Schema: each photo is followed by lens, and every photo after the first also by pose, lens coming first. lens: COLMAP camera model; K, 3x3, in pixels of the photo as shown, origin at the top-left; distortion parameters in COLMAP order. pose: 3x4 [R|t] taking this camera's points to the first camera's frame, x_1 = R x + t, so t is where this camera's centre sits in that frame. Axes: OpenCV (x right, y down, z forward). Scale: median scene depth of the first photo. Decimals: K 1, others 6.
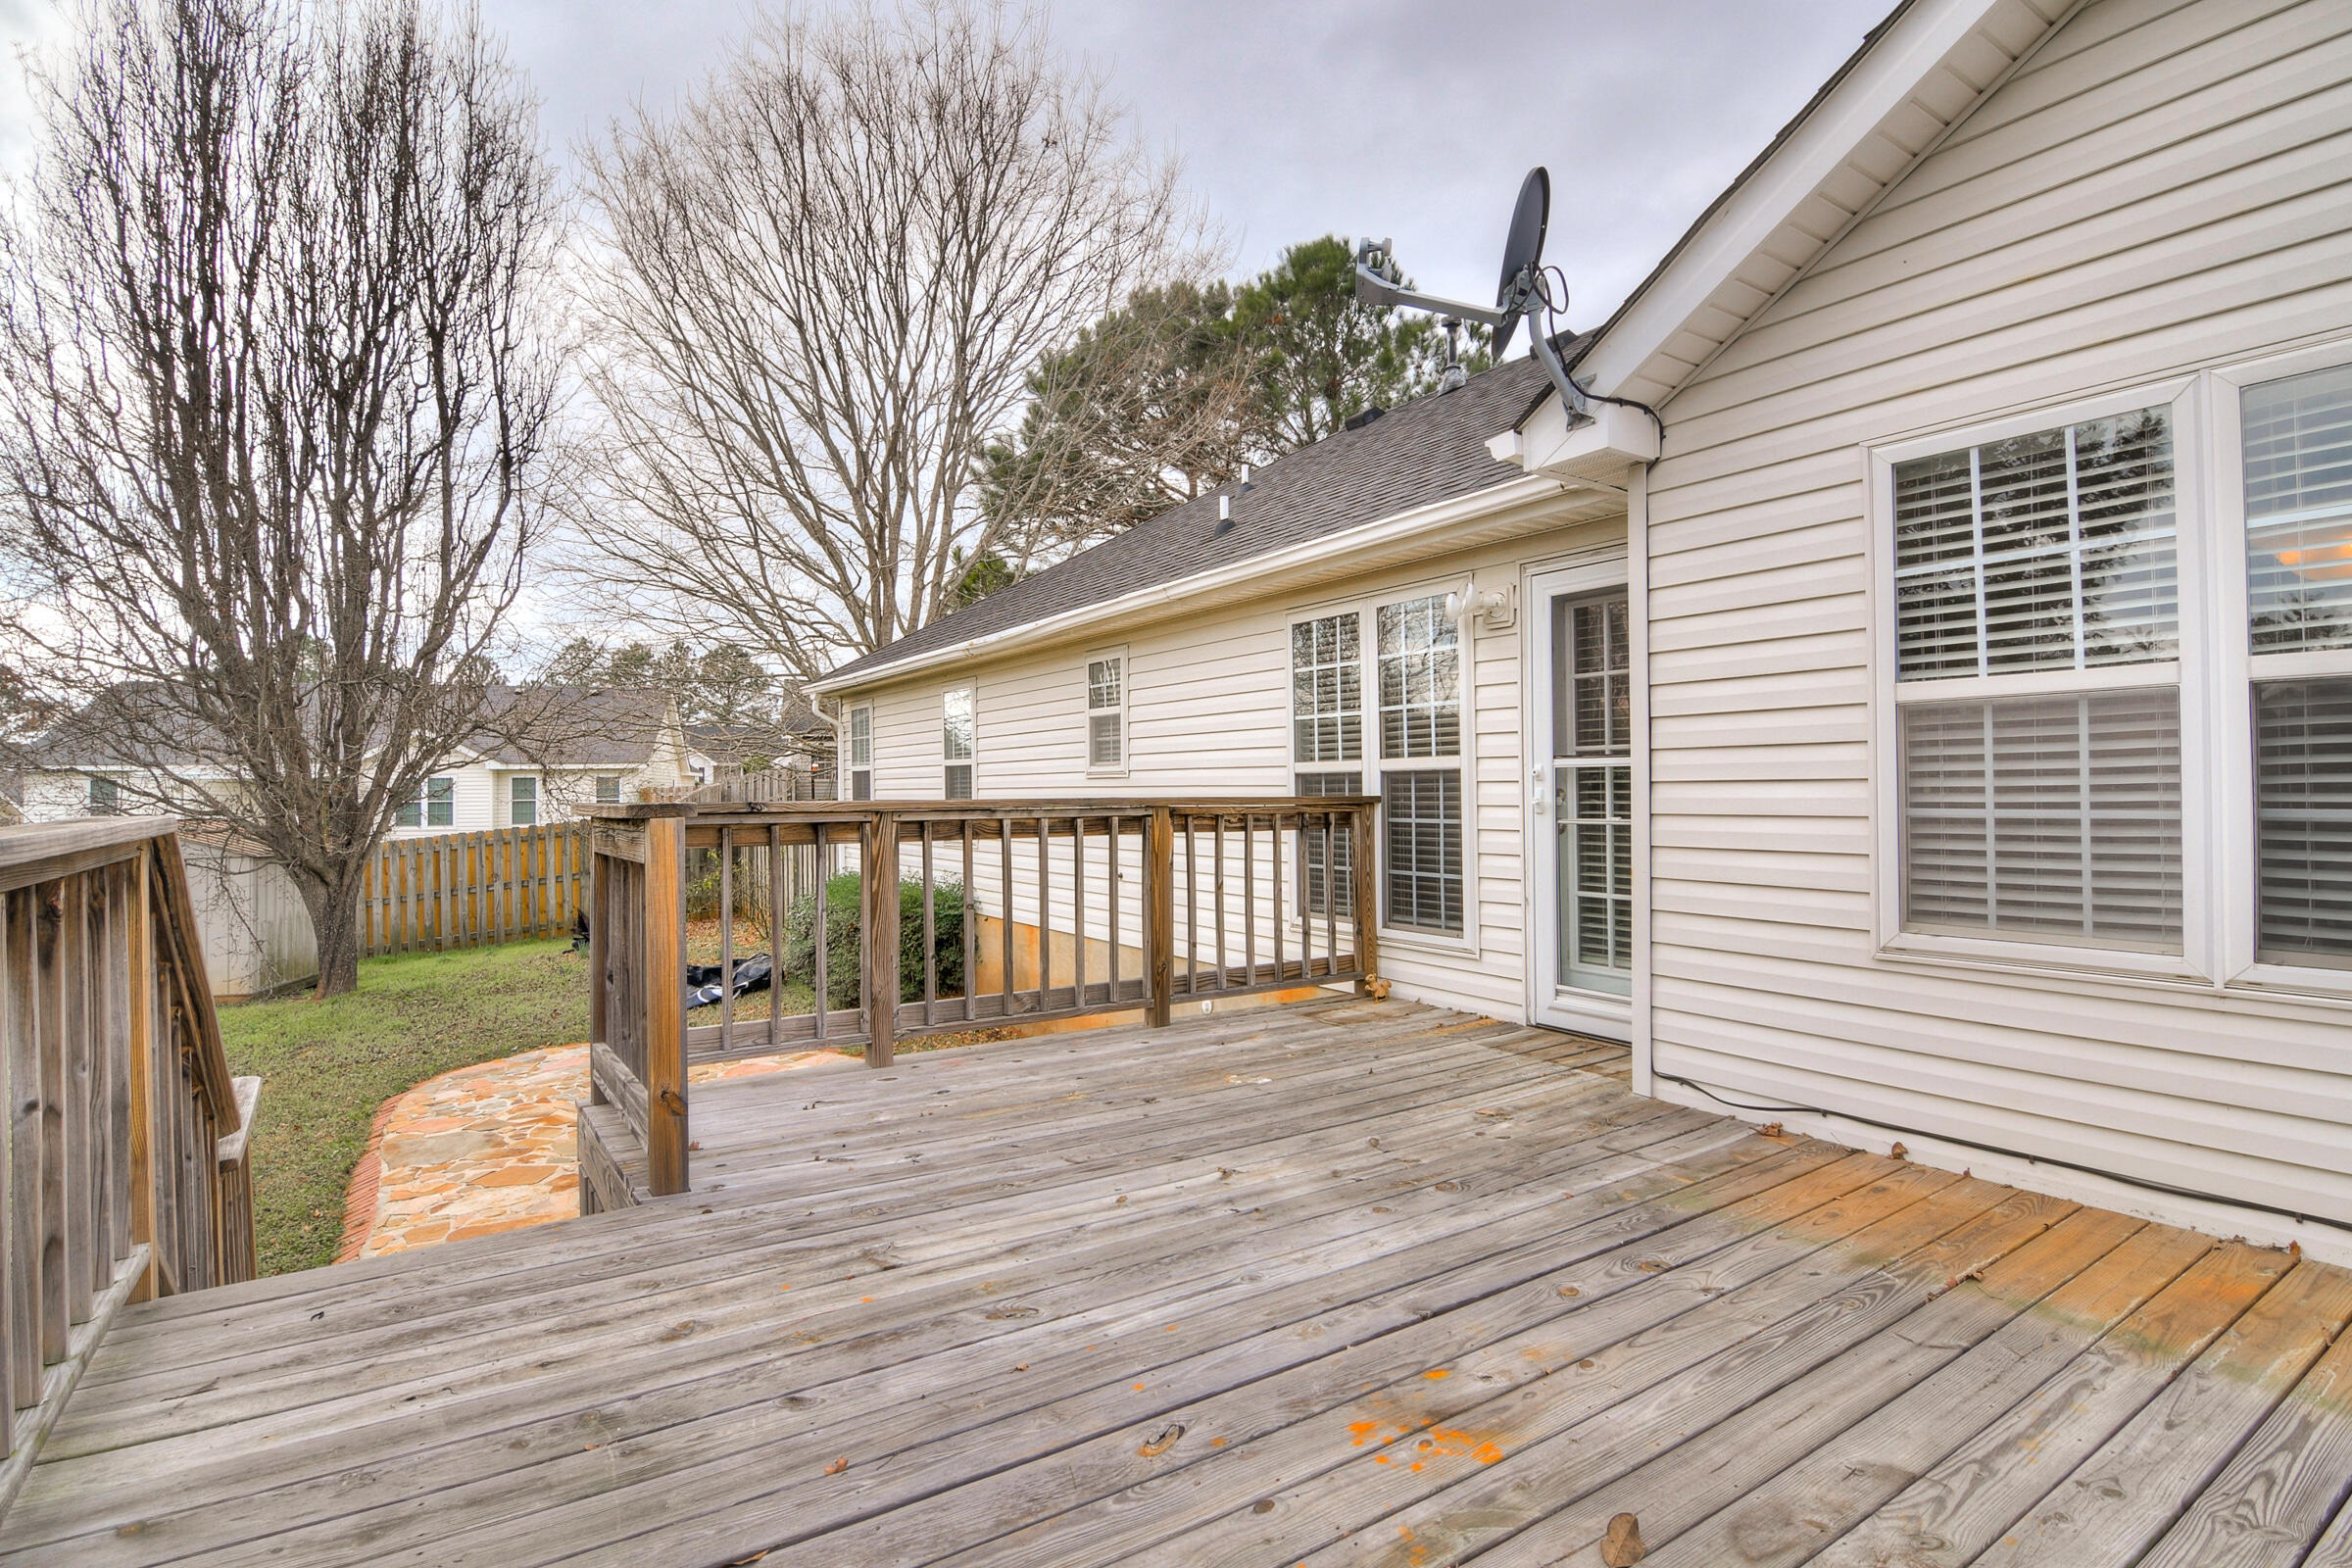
lens RADIAL K [[1158.1, 0, 1174.3], [0, 1158.1, 788.0], [0, 0, 1]] dist [-0.004362, -0.000623]
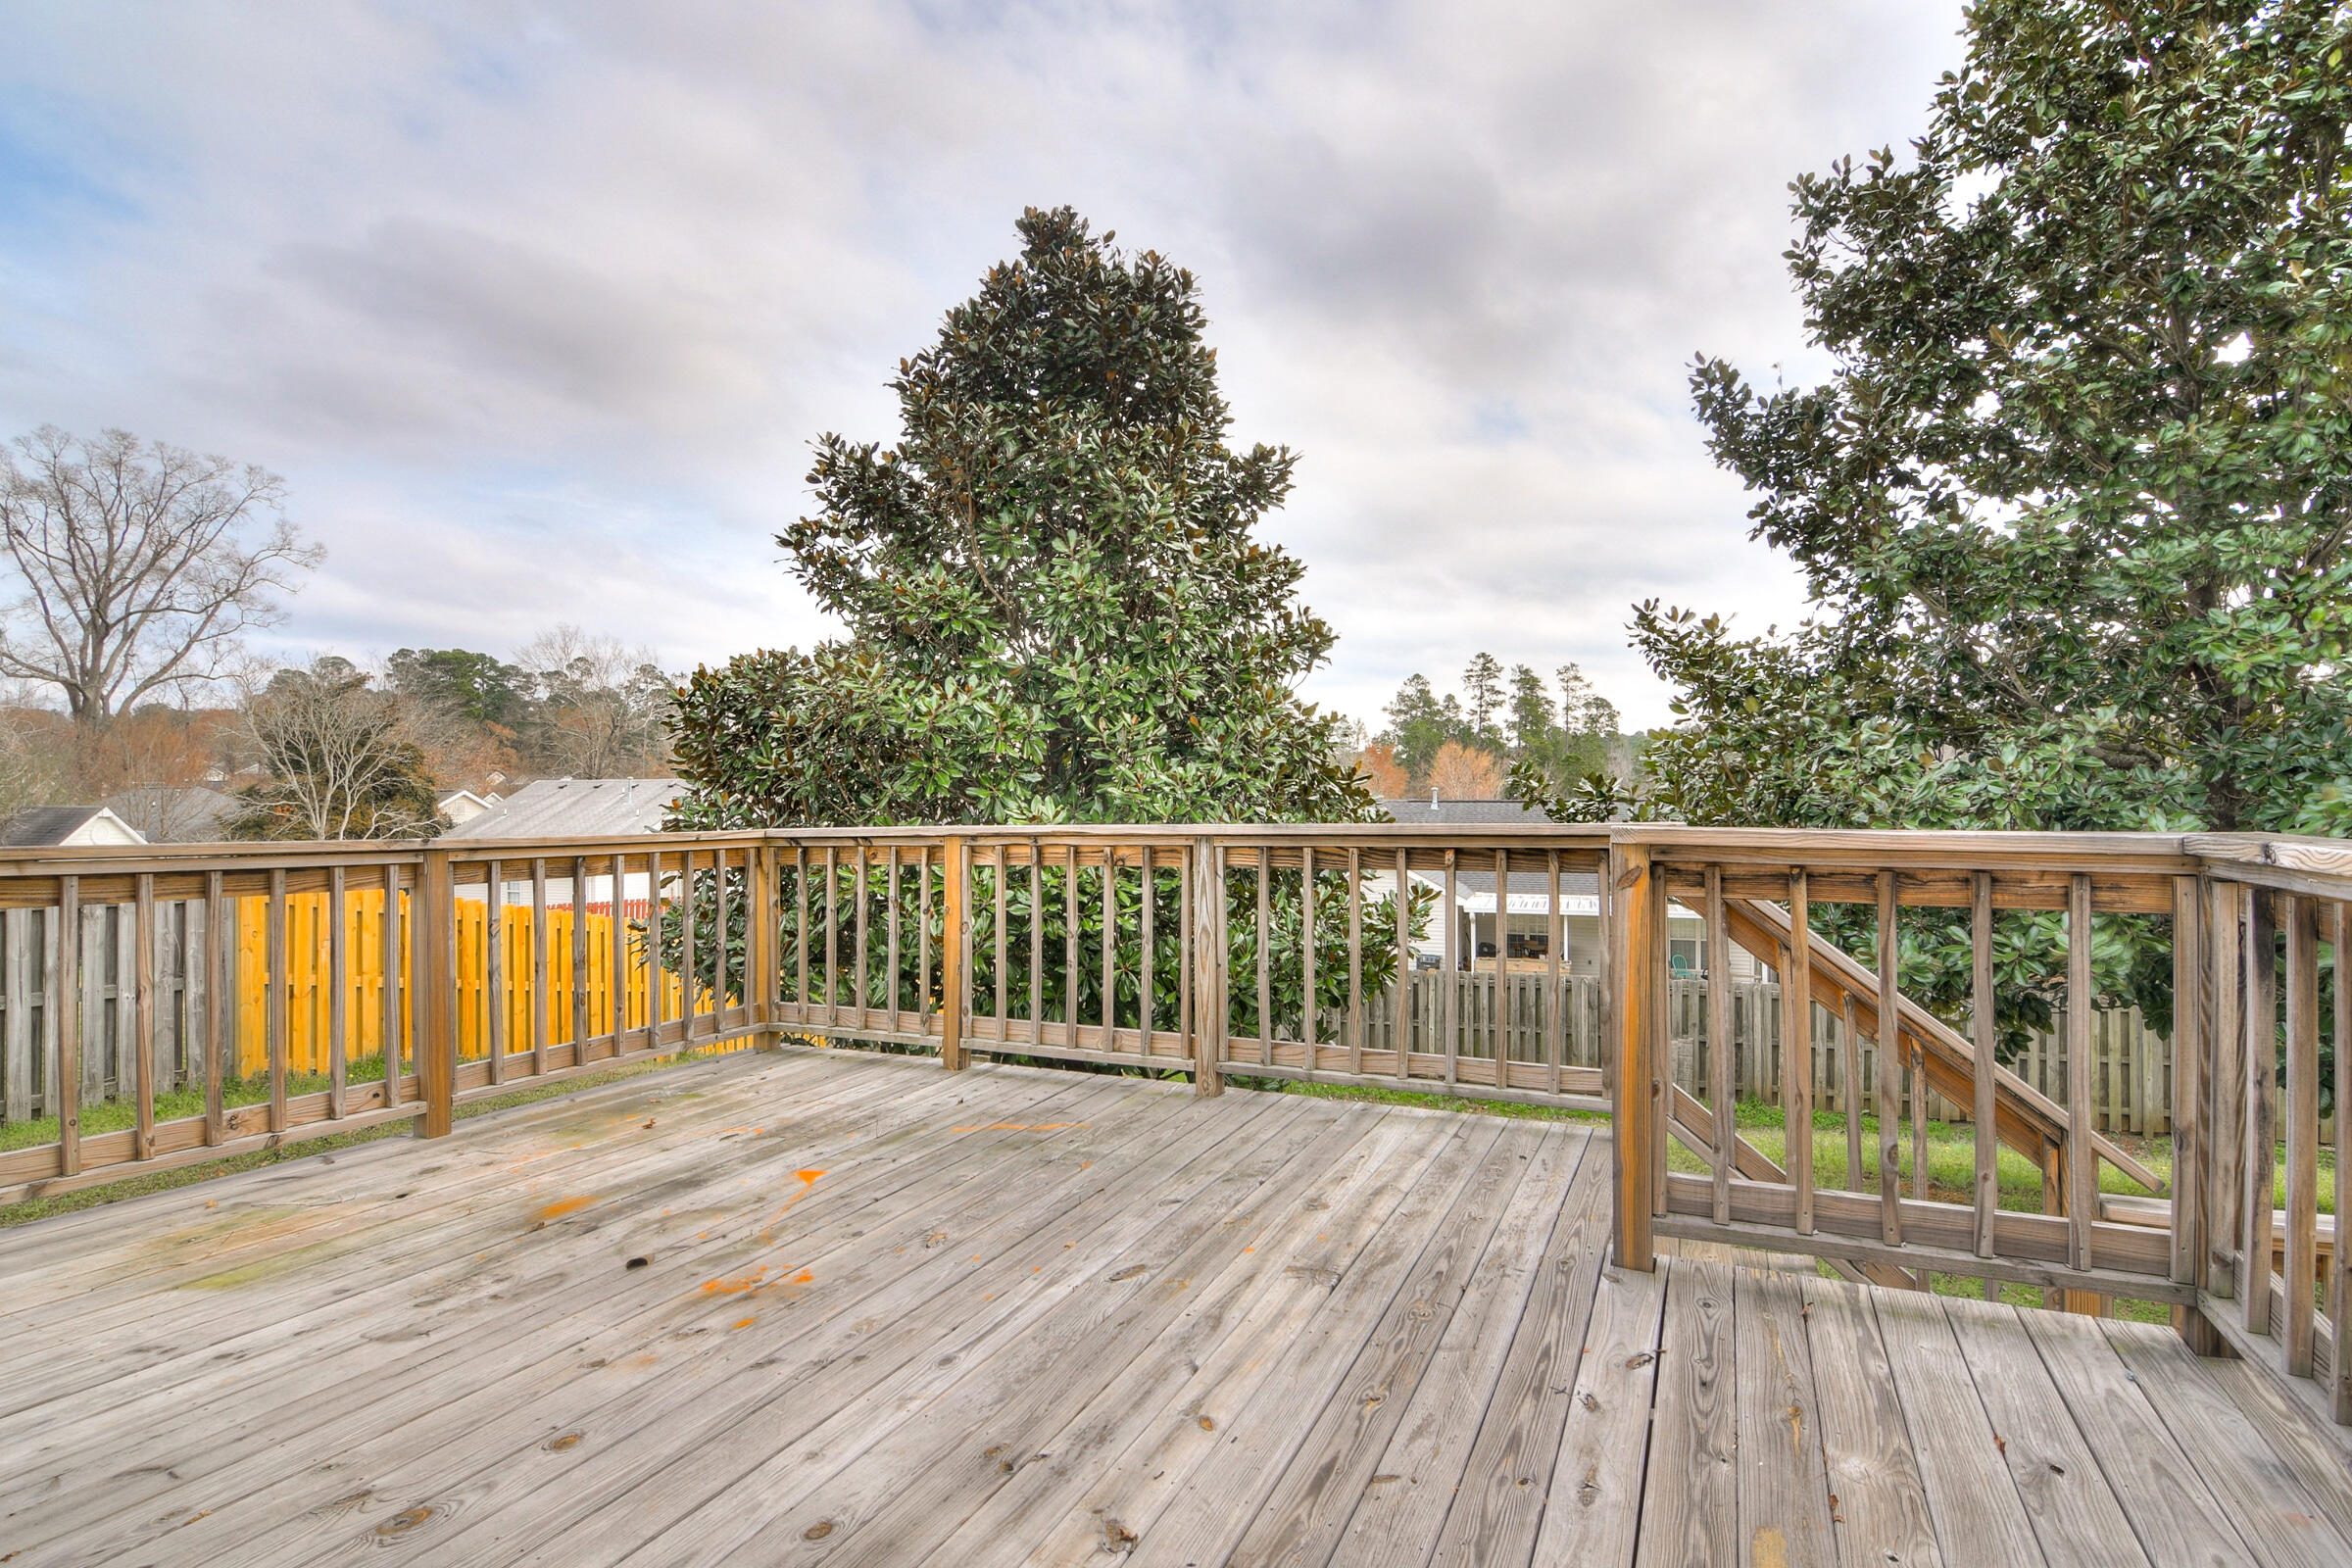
lens RADIAL K [[1158.1, 0, 1174.7], [0, 1158.1, 796.3], [0, 0, 1]] dist [-0.004362, -0.000623]
pose [[-0.860484, 0.009383, -0.509391, 0.352568], [0.010991, 0.999940, -0.000148, -0.014594], [0.509359, -0.005726, -0.860535, 1.775040]]
